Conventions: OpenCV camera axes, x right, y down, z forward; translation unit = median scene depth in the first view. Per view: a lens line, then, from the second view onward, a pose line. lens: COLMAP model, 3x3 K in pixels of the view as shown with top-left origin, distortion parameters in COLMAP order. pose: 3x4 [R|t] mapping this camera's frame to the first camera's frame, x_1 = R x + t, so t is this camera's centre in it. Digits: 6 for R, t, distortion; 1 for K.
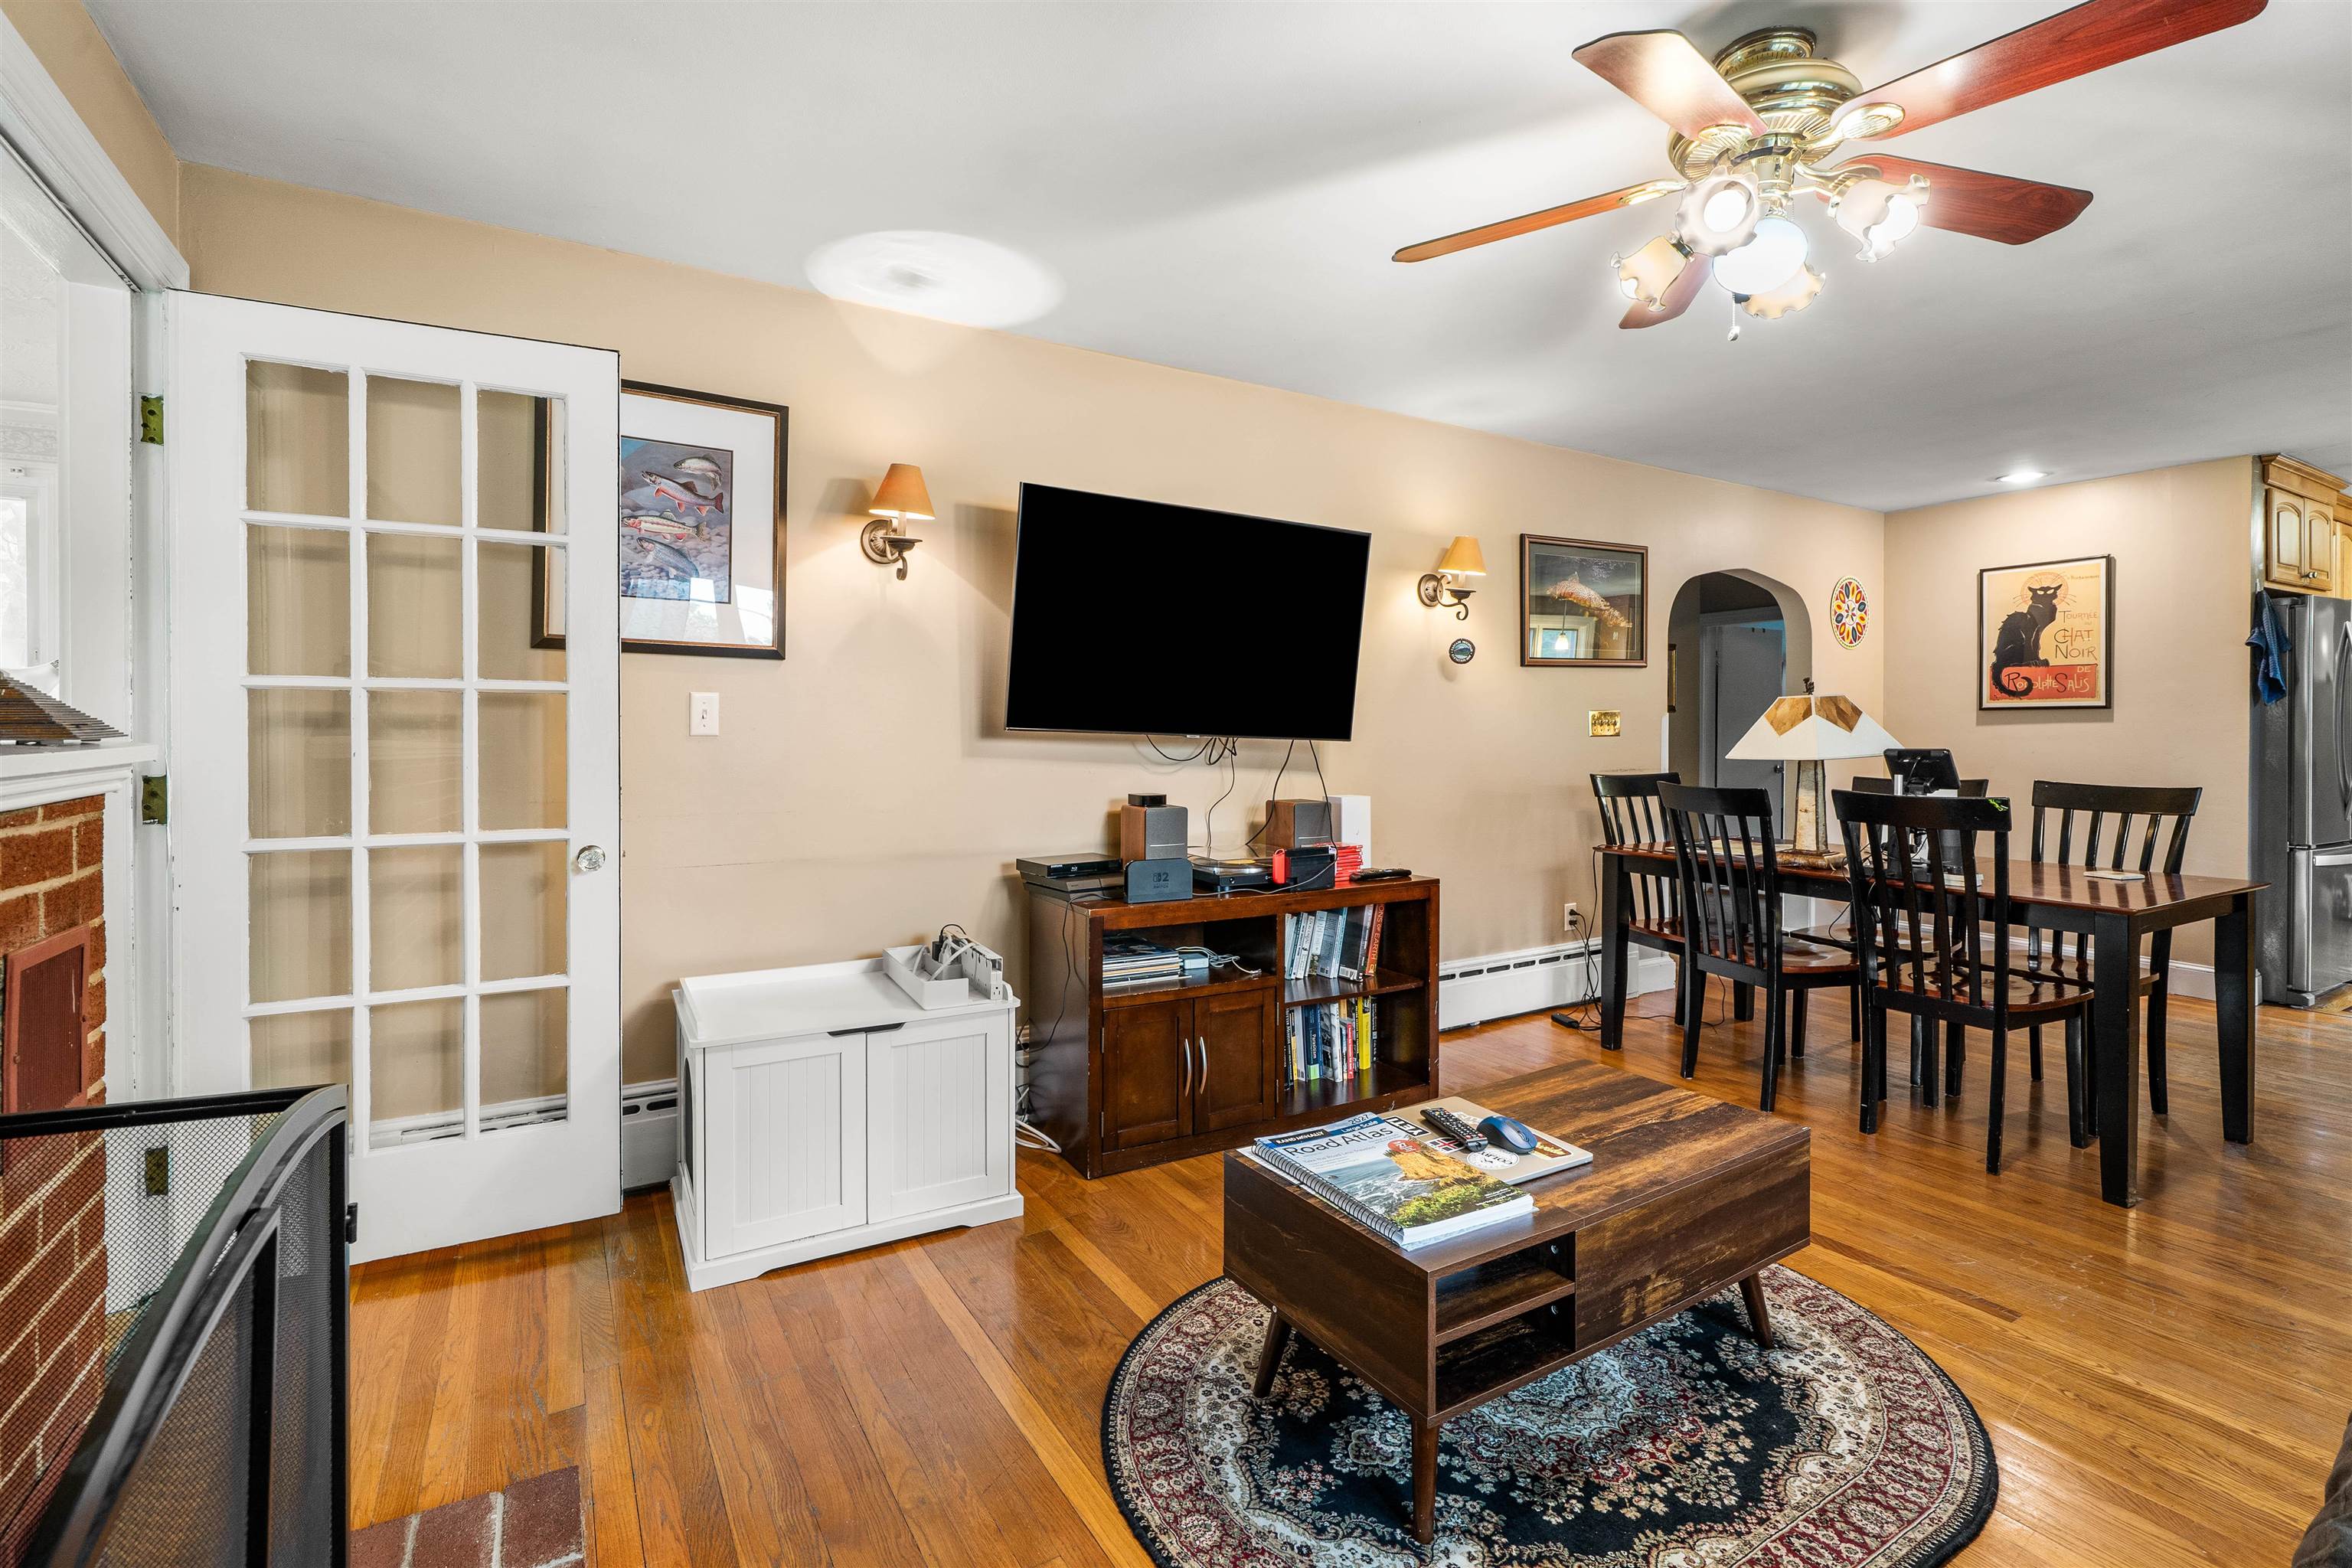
lens RADIAL K [[1072.0, 0, 1107.4], [0, 1072.0, 737.5], [0, 0, 1]] dist [-0.001191, -0.000402]
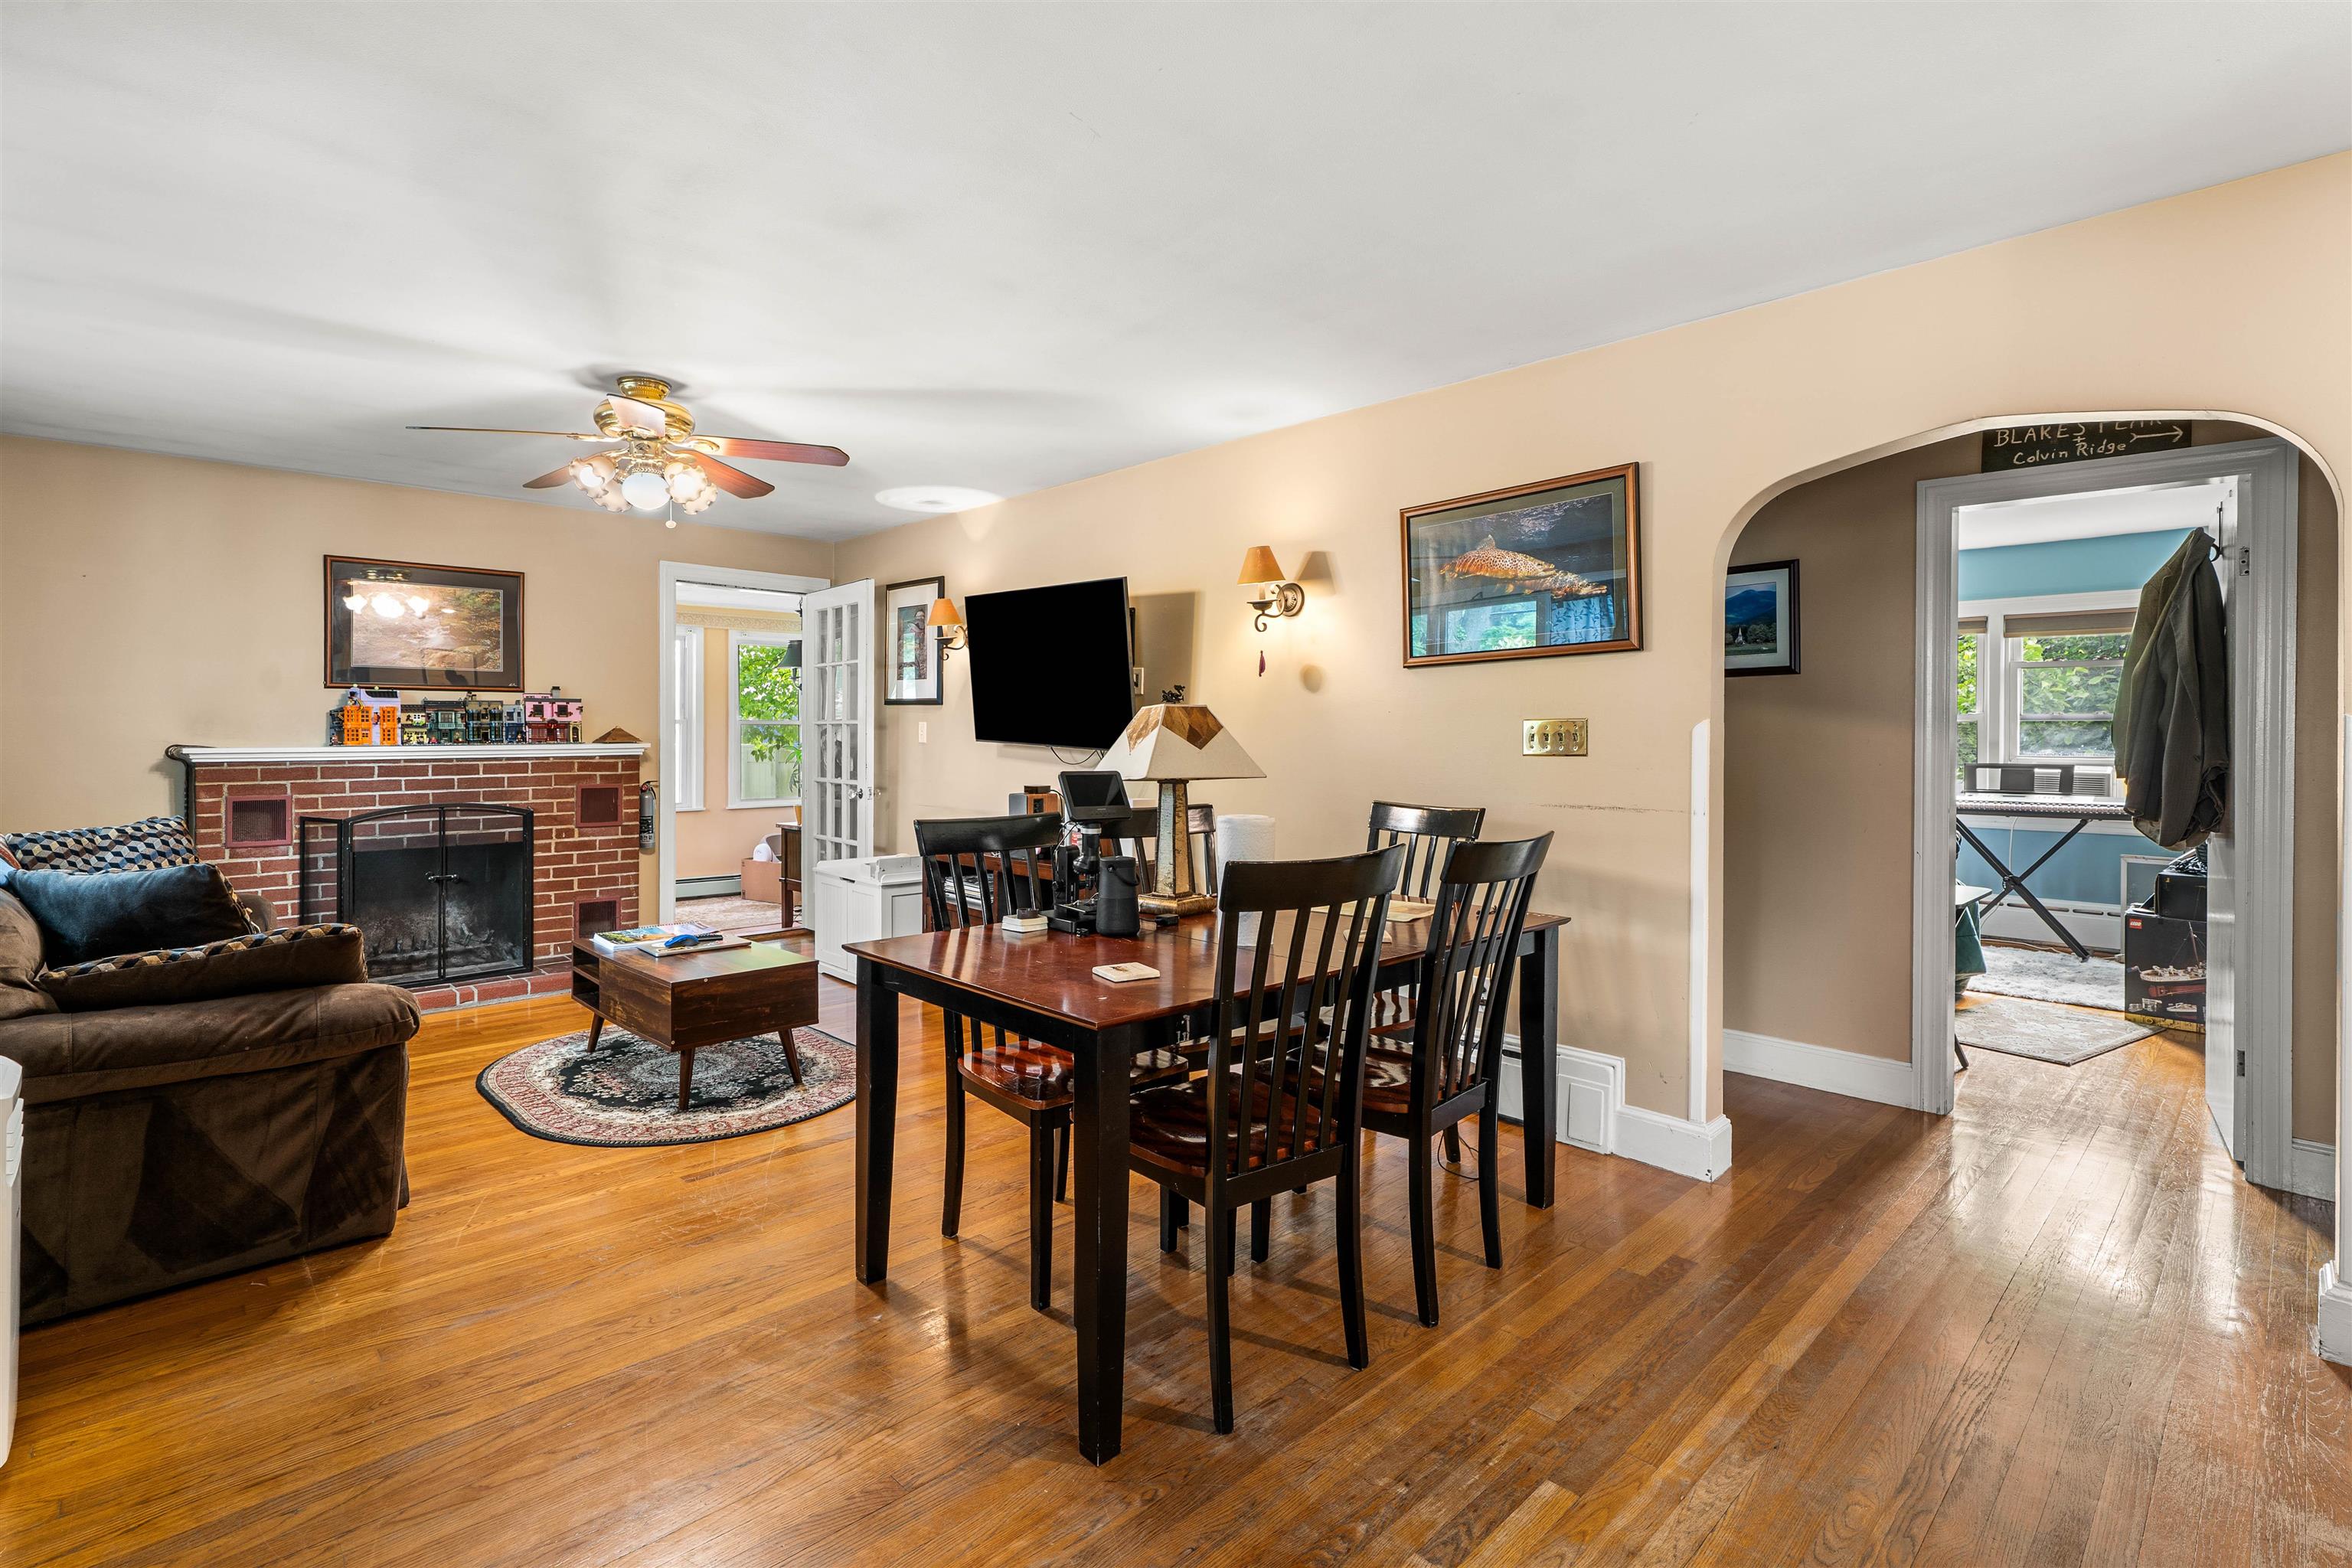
lens RADIAL K [[1072.0, 0, 1164.1], [0, 1072.0, 733.7], [0, 0, 1]] dist [-0.001191, -0.000402]
pose [[0.245066, 0.001368, -0.969505, 1.116744], [-0.009683, 0.999953, -0.001037, -0.013524], [0.969458, 0.009642, 0.245068, 0.603141]]
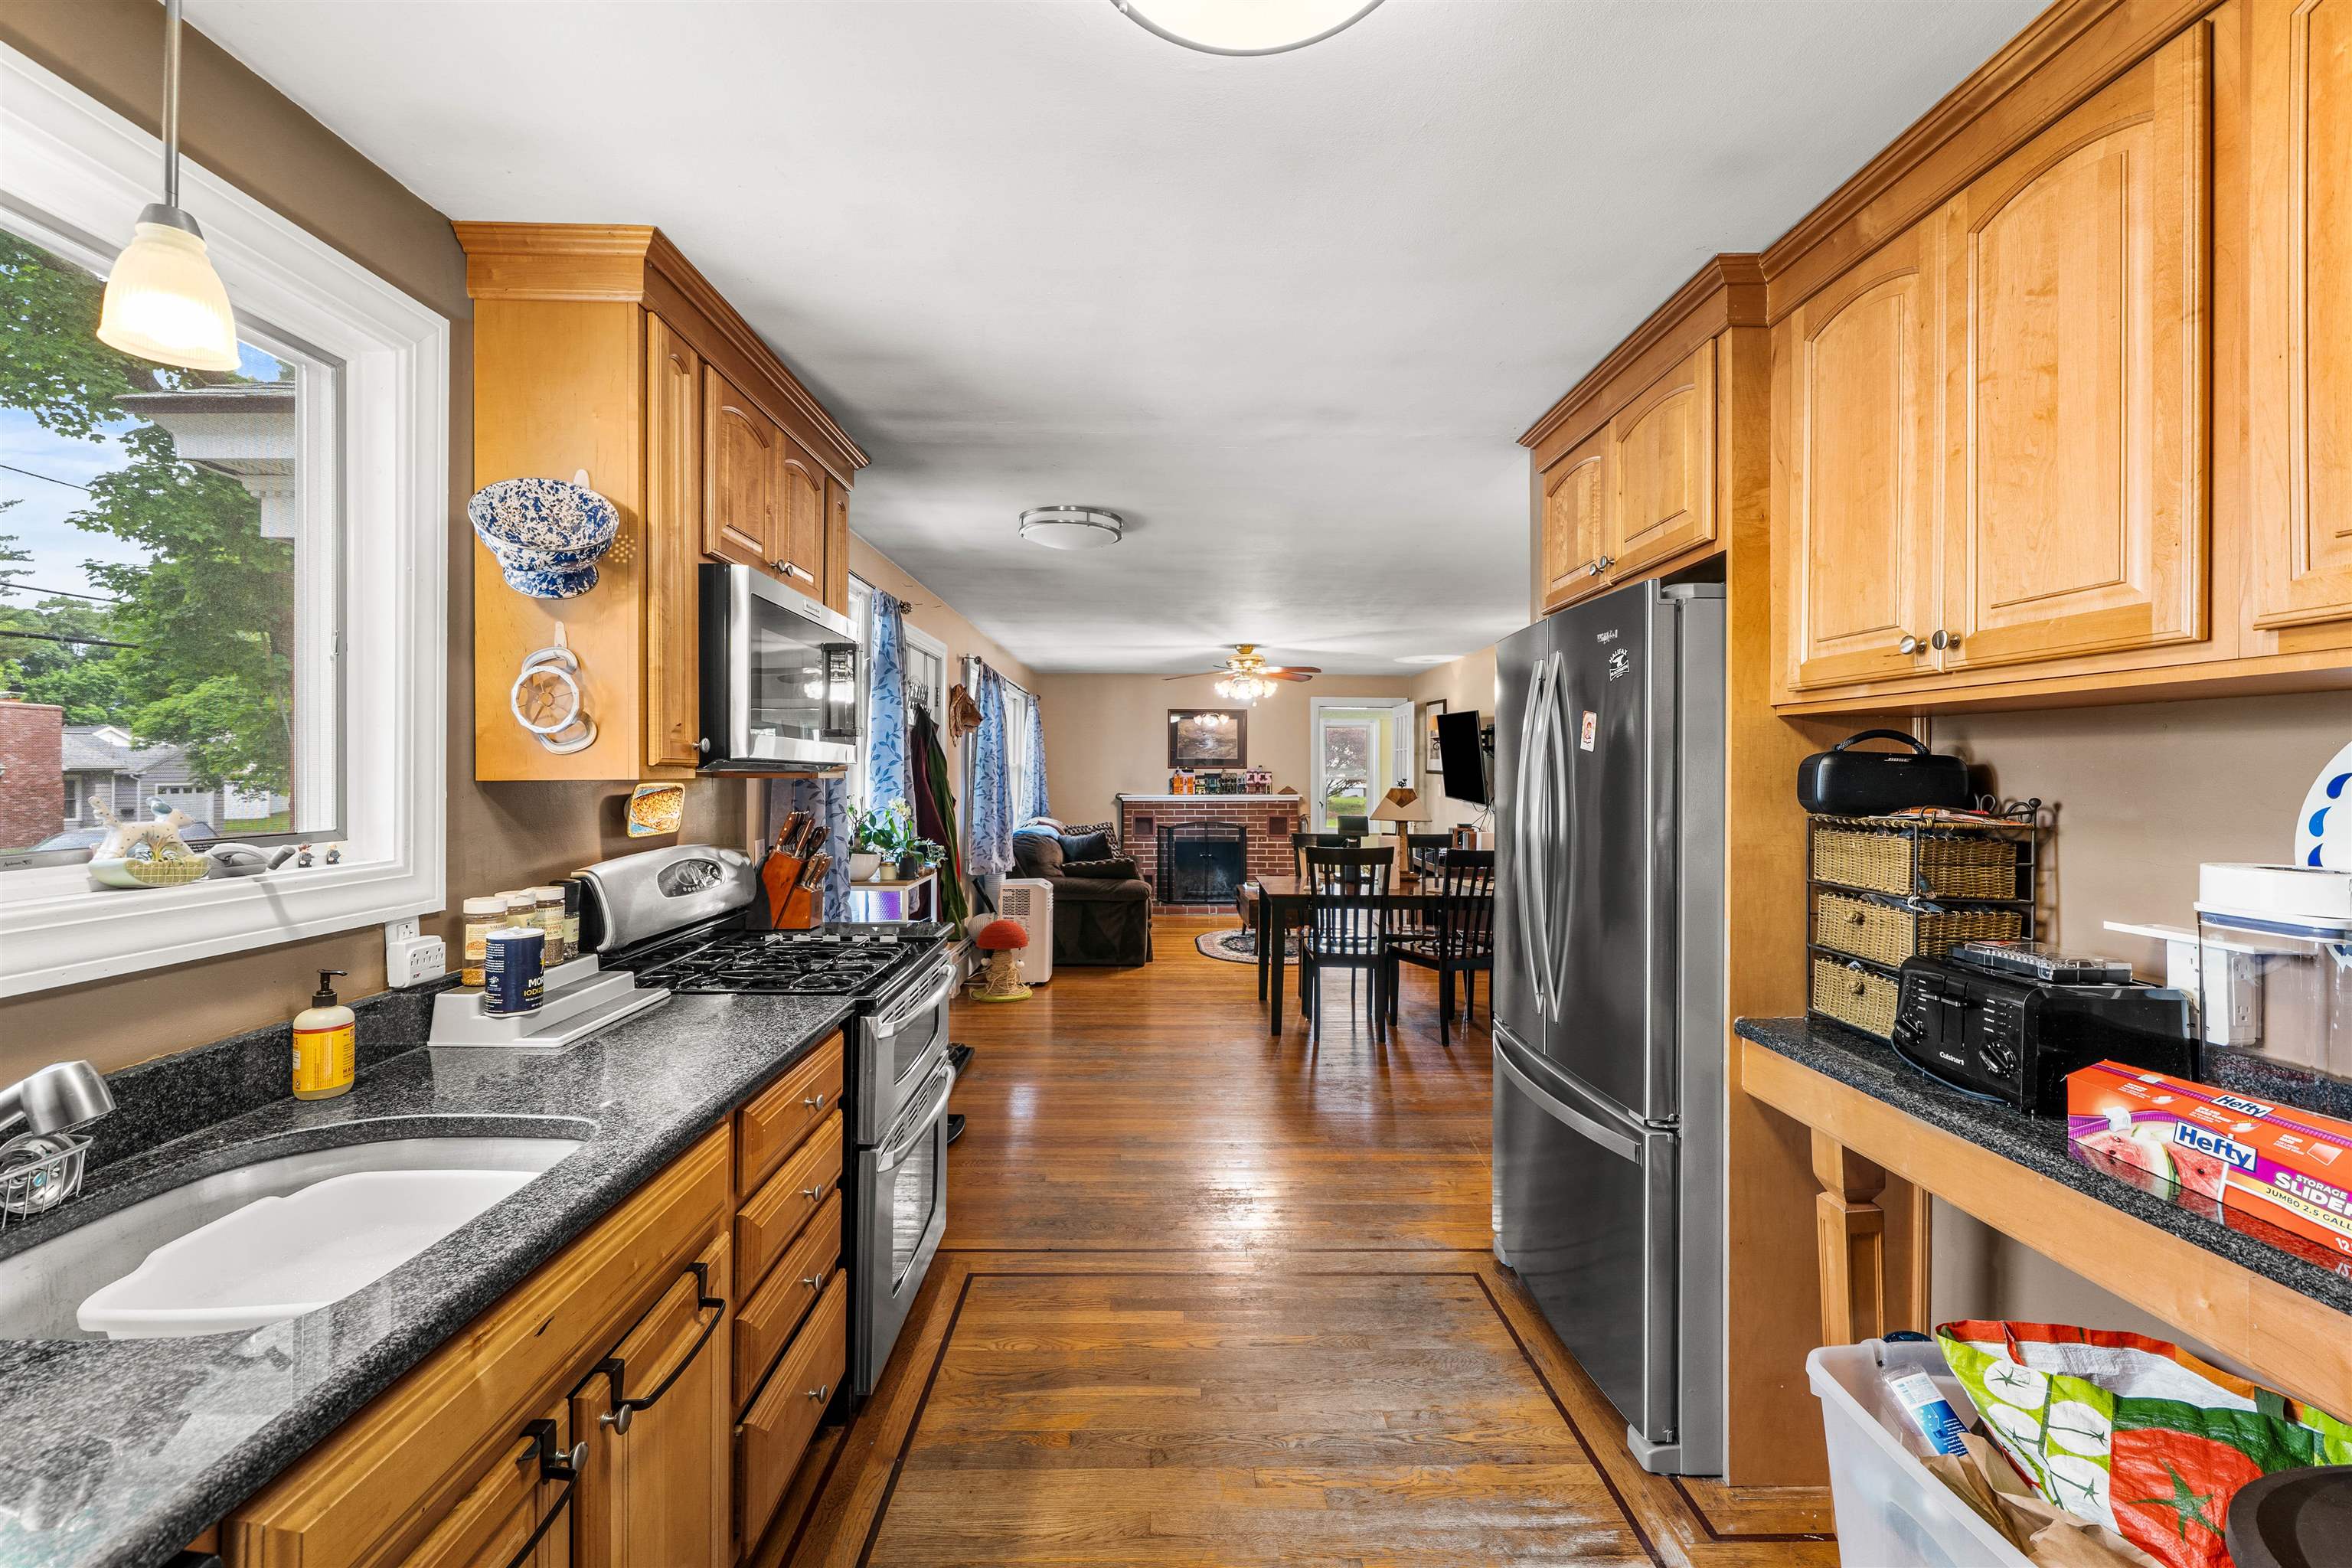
lens RADIAL K [[968.5, 0, 1182.8], [0, 968.5, 765.4], [0, 0, 1]] dist [-0.004799, 0.000341]
pose [[-0.484764, -0.007947, -0.874609, 1.813741], [-0.011307, 0.999932, -0.002818, -0.056336], [0.874572, 0.008523, -0.484821, 1.176985]]
